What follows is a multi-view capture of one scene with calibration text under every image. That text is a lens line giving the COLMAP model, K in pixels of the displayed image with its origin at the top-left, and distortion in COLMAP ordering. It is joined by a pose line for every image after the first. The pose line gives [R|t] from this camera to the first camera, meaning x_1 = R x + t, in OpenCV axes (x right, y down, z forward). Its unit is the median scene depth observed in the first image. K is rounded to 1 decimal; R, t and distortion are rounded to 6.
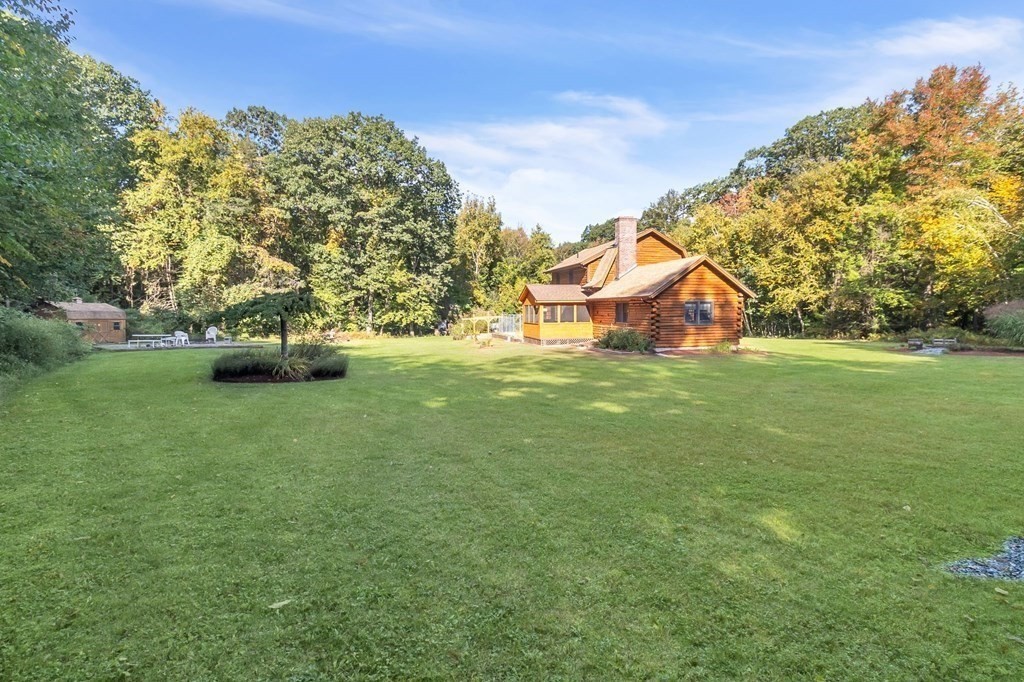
lens RADIAL K [[474.8, 0, 524.3], [0, 474.8, 335.9], [0, 0, 1]] dist [0.000239, -0.000701]
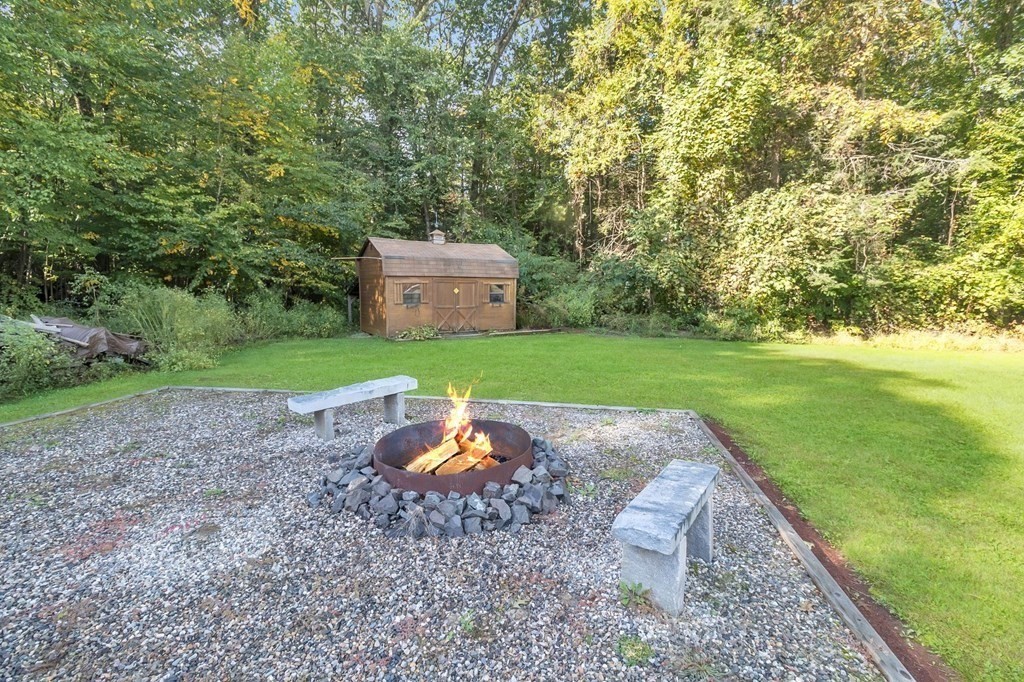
lens RADIAL K [[474.8, 0, 524.3], [0, 474.8, 335.9], [0, 0, 1]] dist [0.000239, -0.000701]
pose [[0.557773, 0.090199, -0.825078, -0.398116], [-0.034572, 0.995740, 0.085484, -0.016907], [0.829273, -0.019156, 0.558515, 0.640754]]
